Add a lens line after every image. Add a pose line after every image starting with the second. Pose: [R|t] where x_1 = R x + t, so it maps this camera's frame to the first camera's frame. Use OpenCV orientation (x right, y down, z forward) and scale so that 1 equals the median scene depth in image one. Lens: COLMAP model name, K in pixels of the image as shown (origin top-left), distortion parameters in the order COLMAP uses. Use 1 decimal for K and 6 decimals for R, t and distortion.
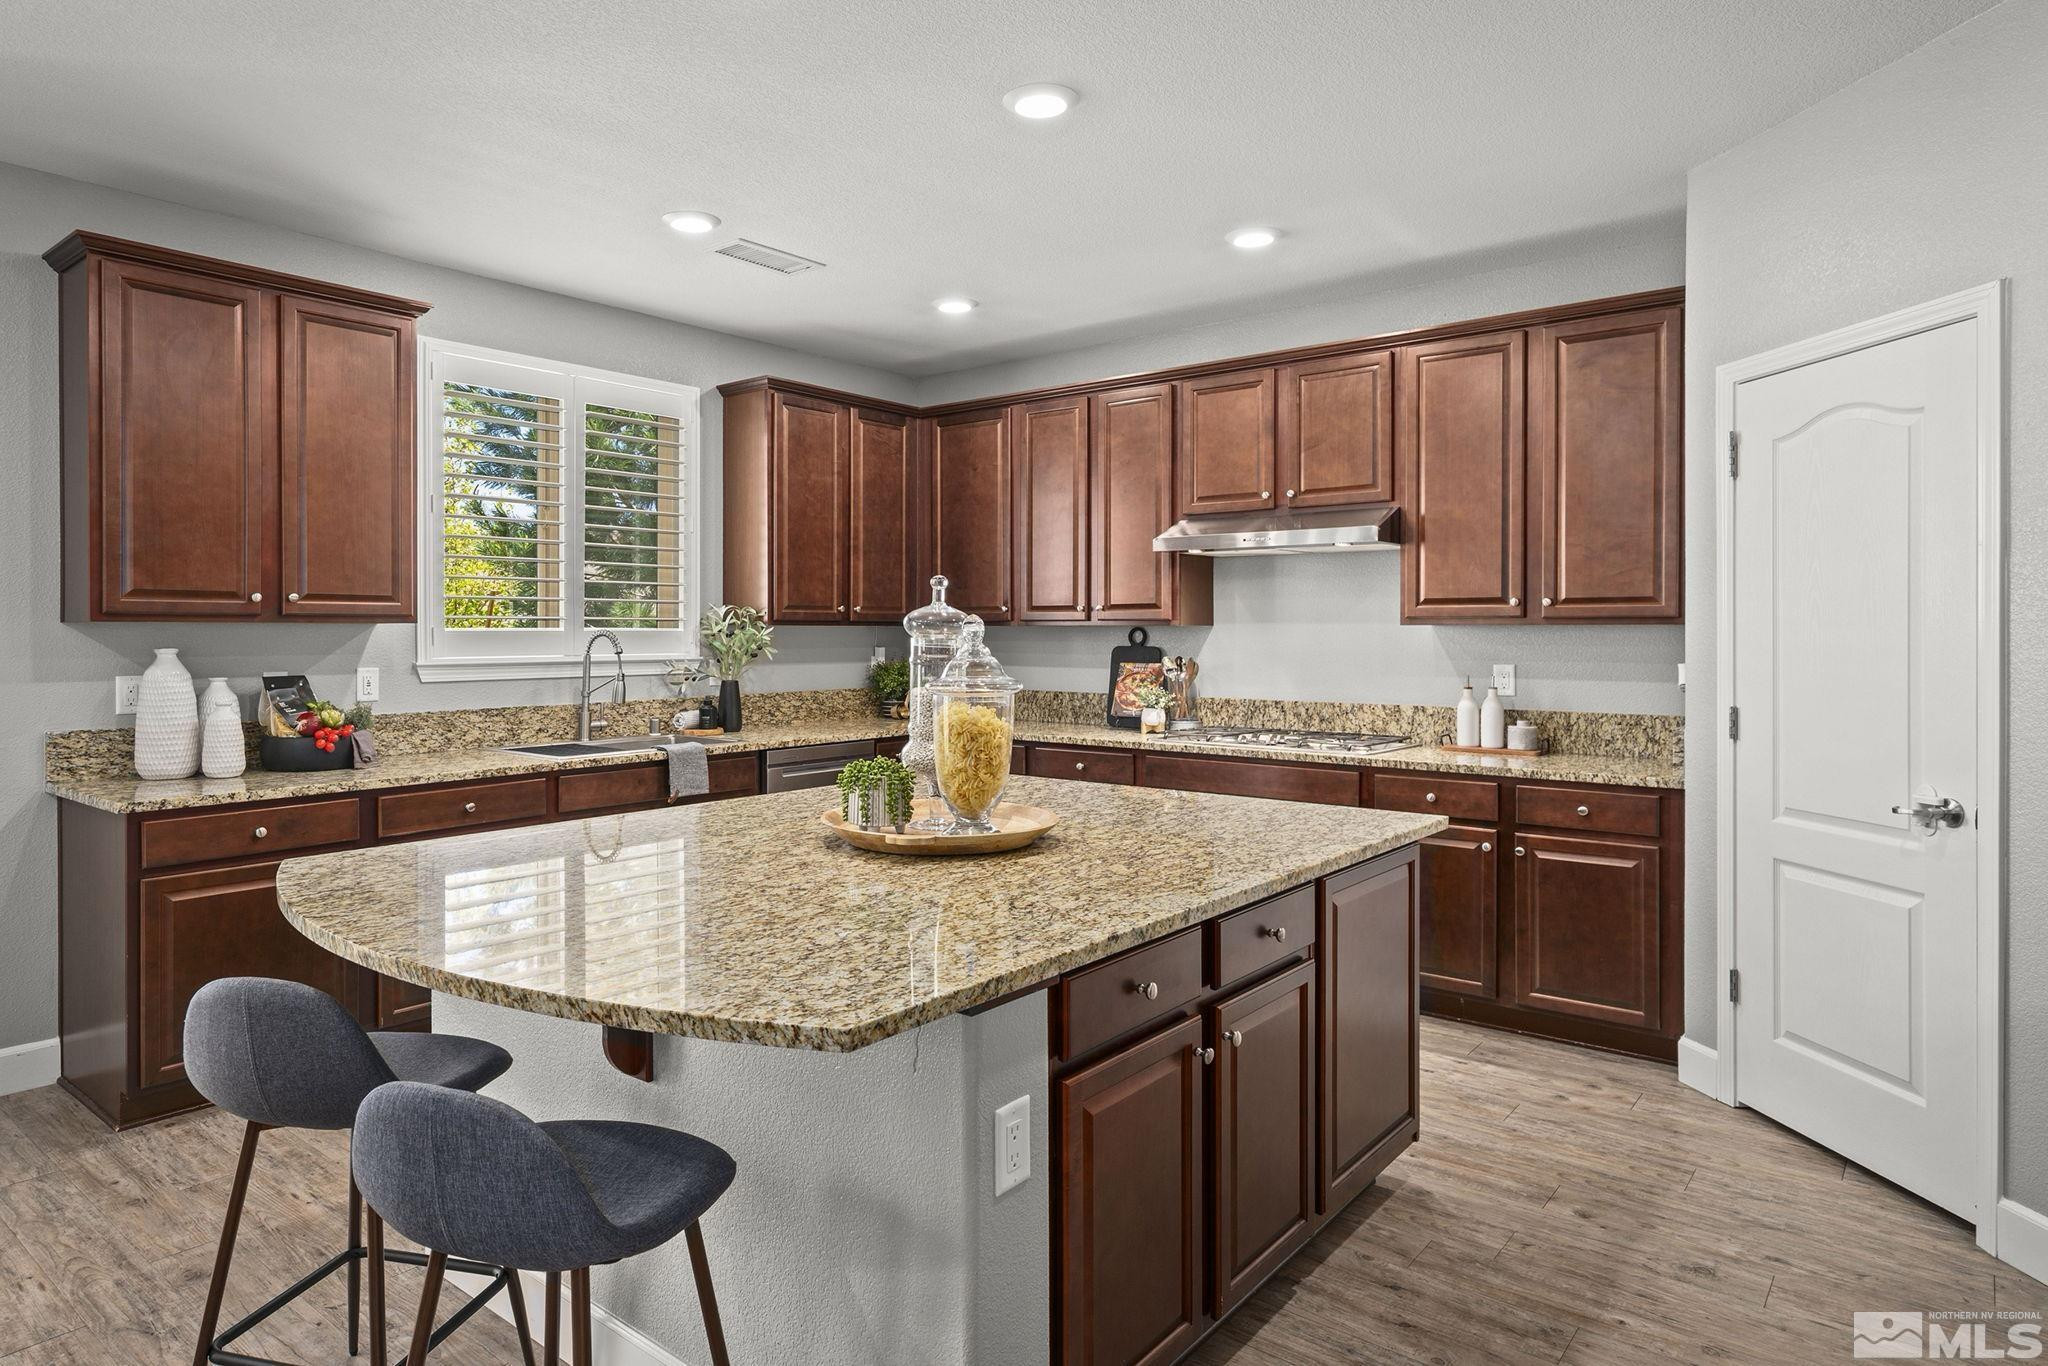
lens RADIAL K [[1172.1, 0, 914.5], [0, 1172.1, 634.3], [0, 0, 1]] dist [0.001207, -0.000055]
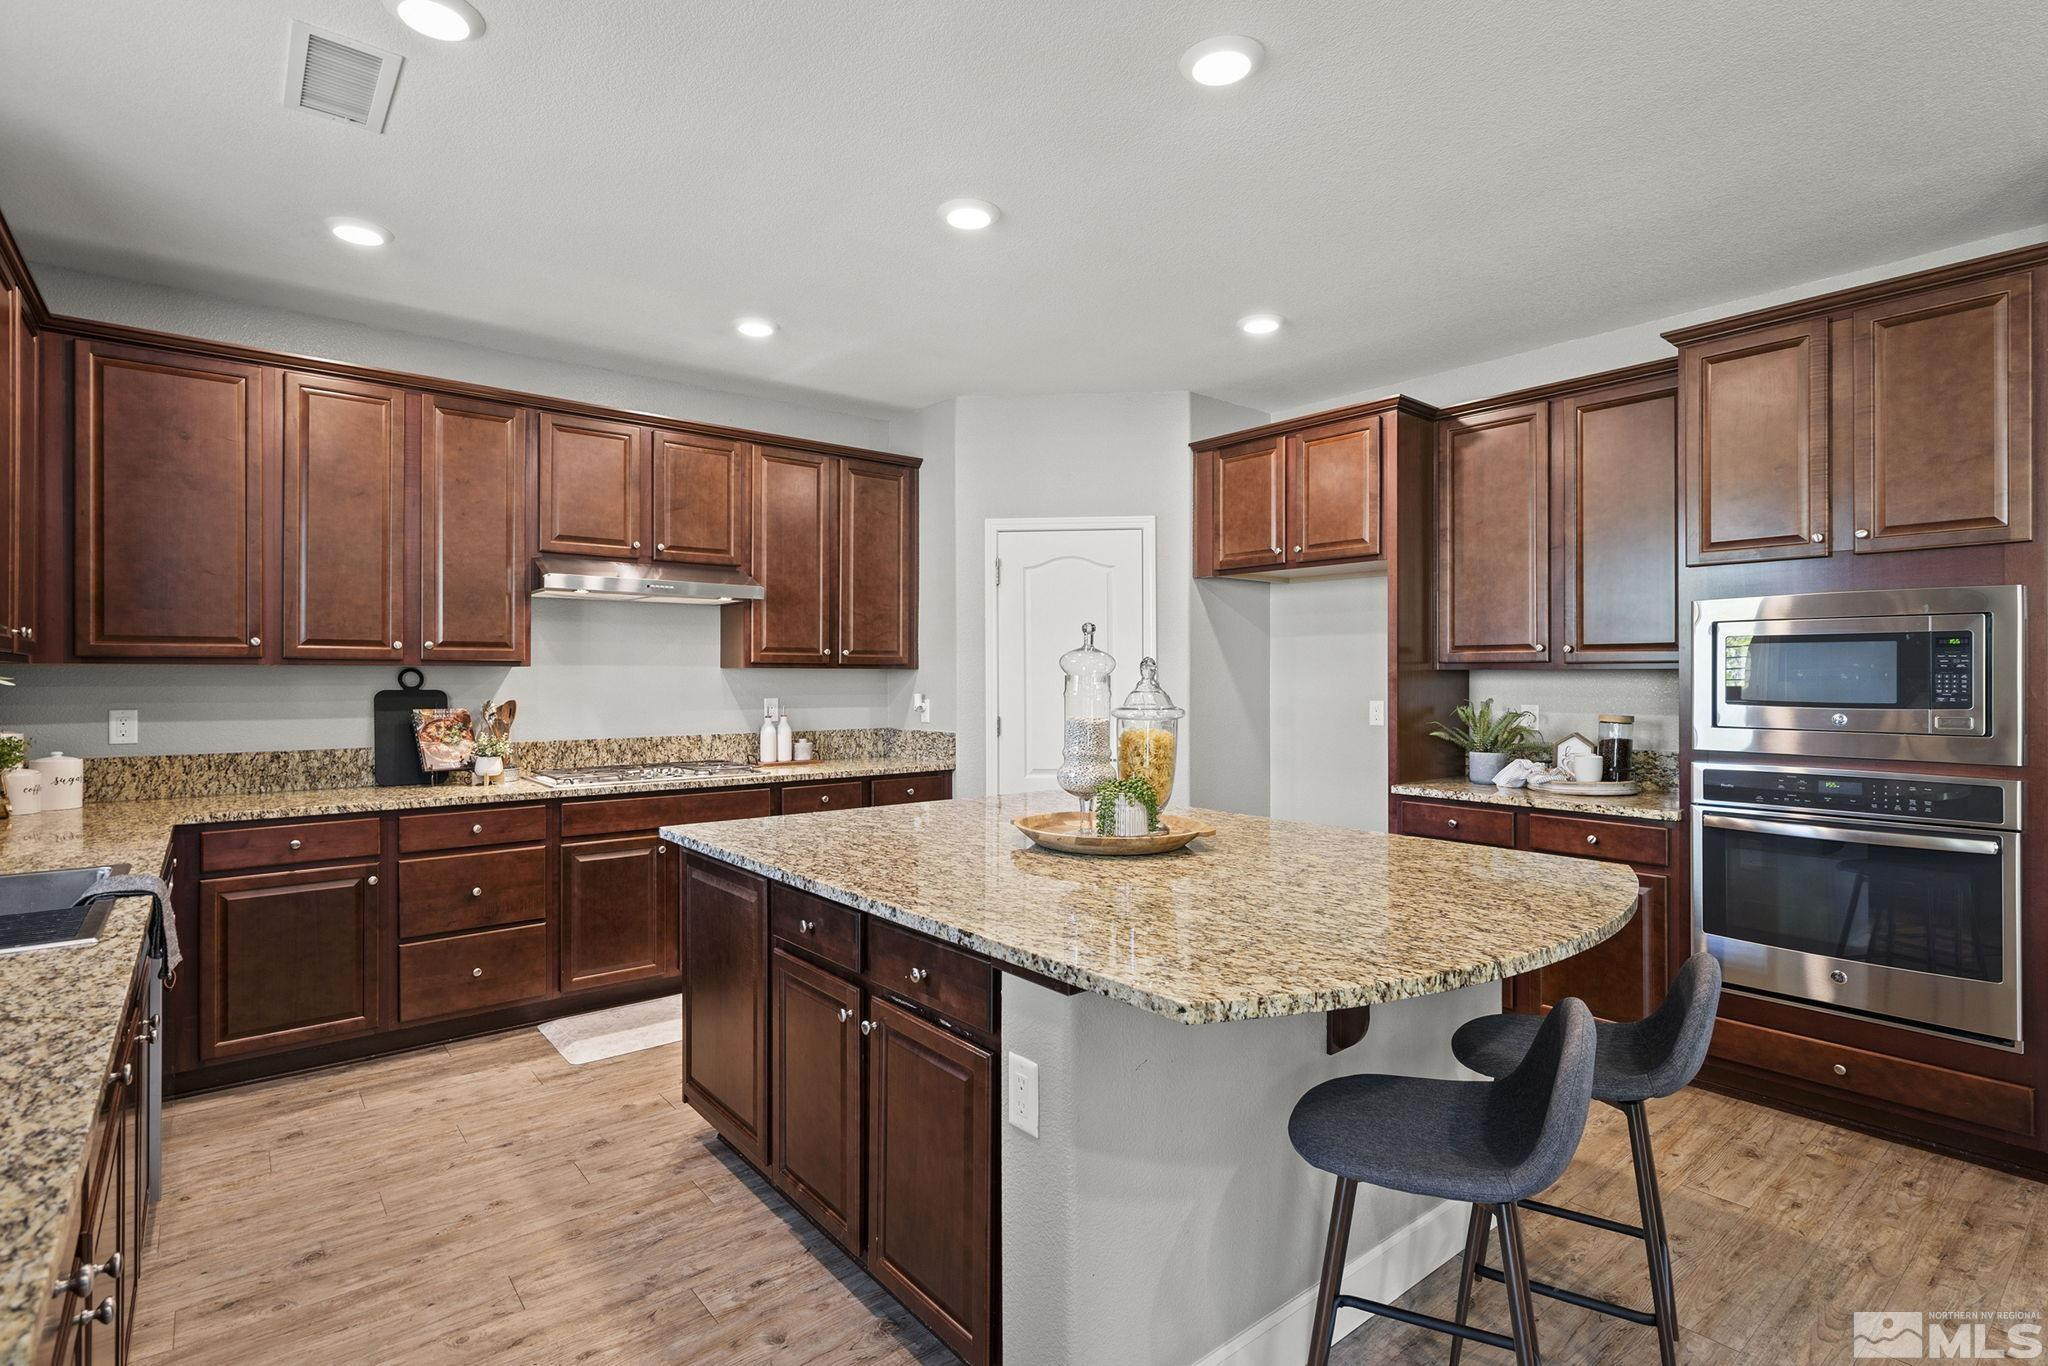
lens RADIAL K [[1024.6, 0, 1070.8], [0, 1024.6, 672.7], [0, 0, 1]] dist [0.002288, 0.001643]
pose [[0.146697, 0.003590, 0.989175, -0.593657], [0.003375, 0.999986, -0.004130, 0.002775], [-0.989176, 0.003944, 0.146683, 0.500987]]
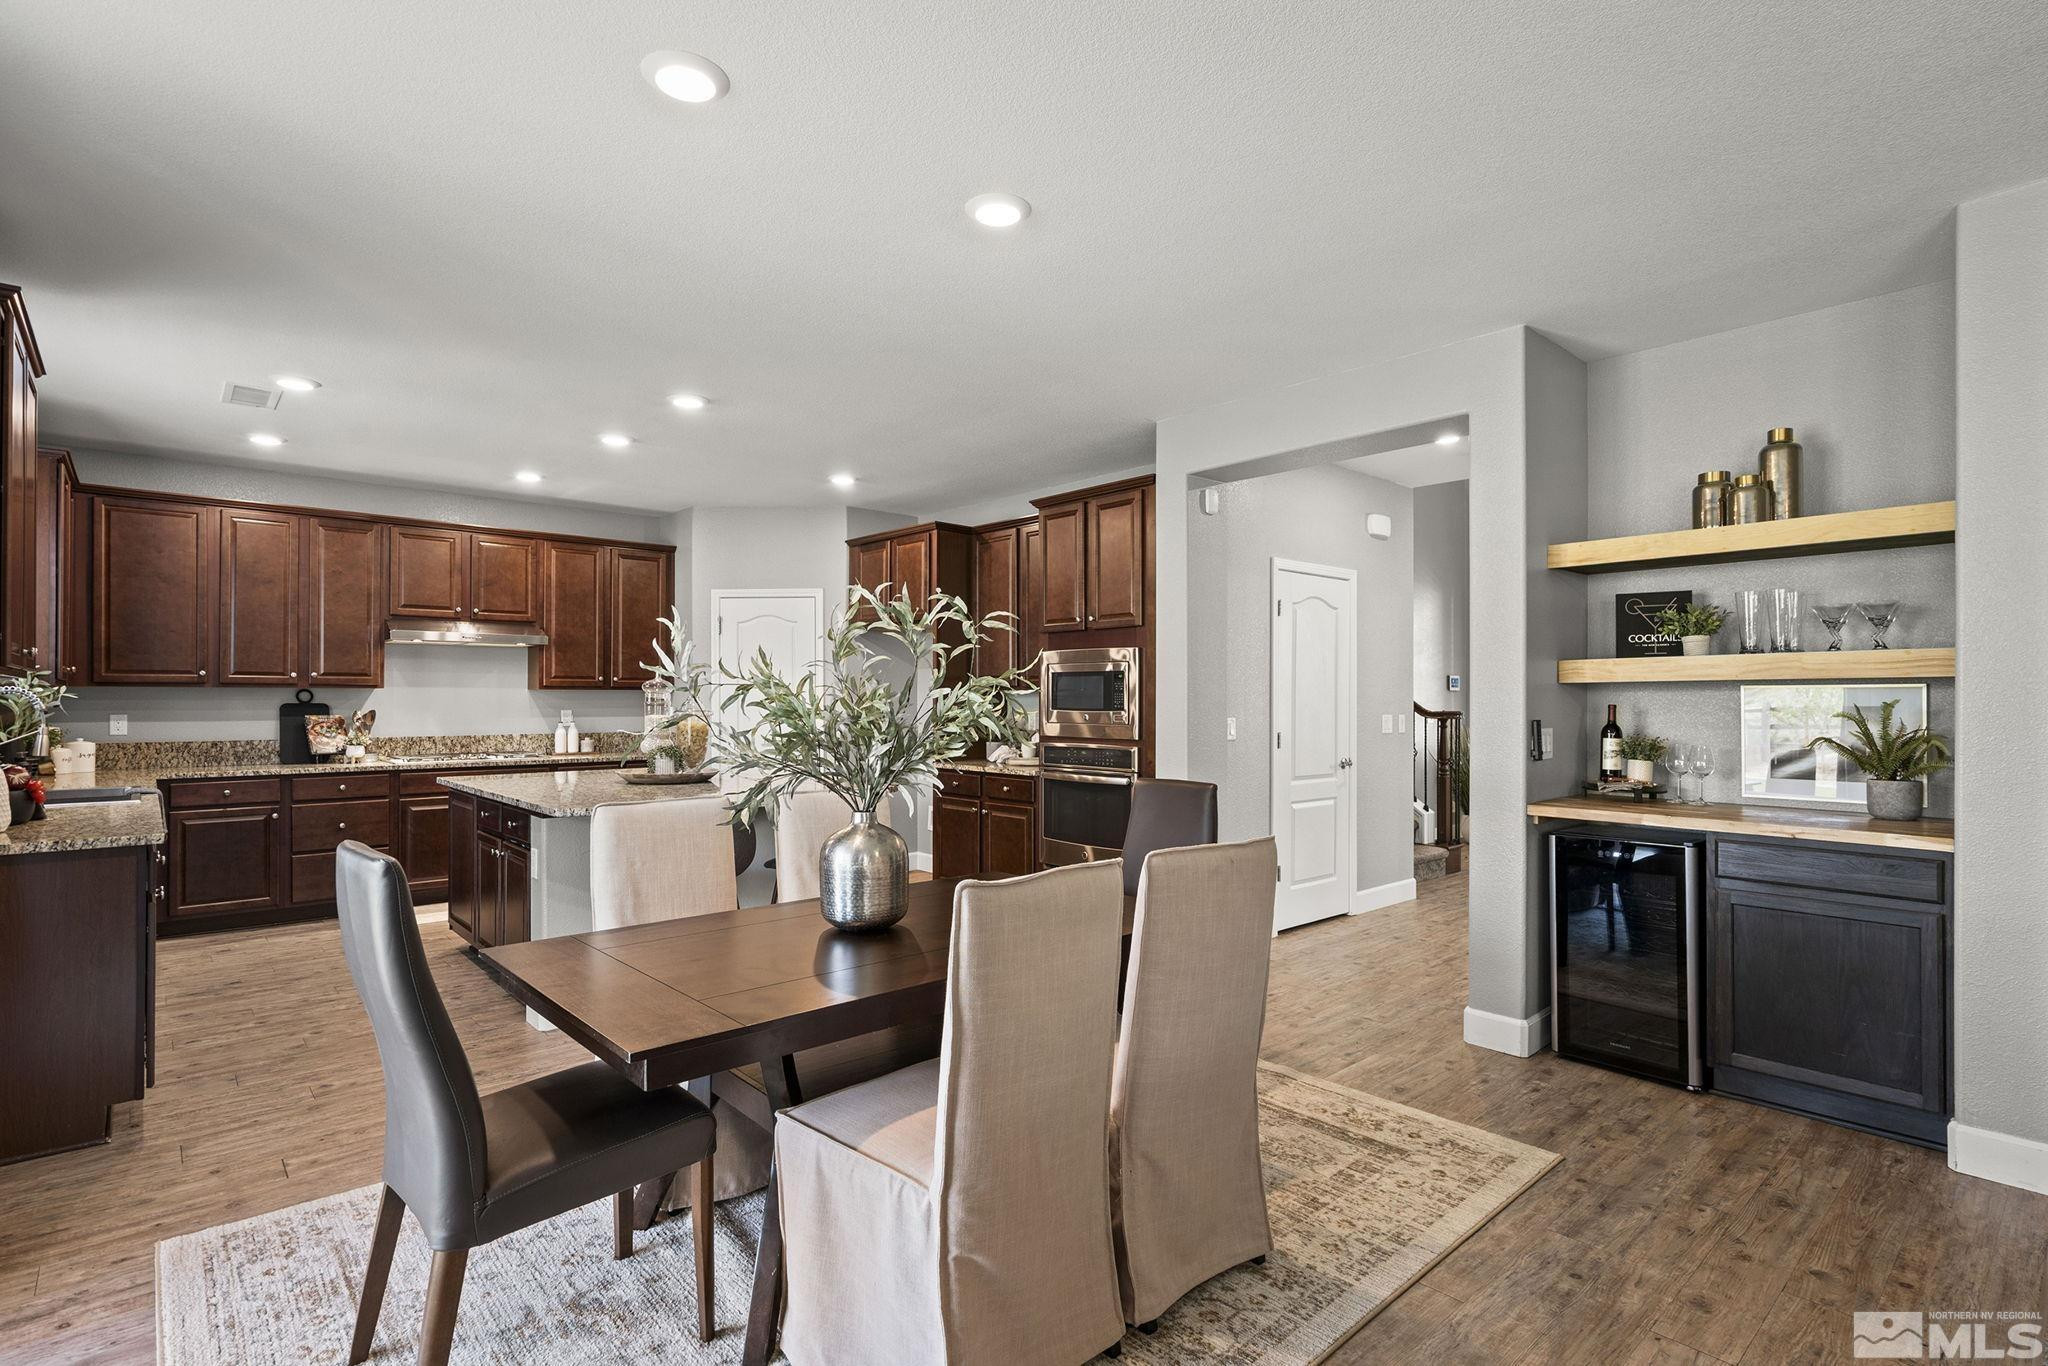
lens RADIAL K [[999.8, 0, 1068.5], [0, 999.8, 691.2], [0, 0, 1]] dist [0.002302, 0.001141]
pose [[0.098452, 0.007665, 0.995112, -1.066007], [0.003100, 0.999963, -0.008009, 0.010259], [-0.995137, 0.003873, 0.098425, 0.013627]]
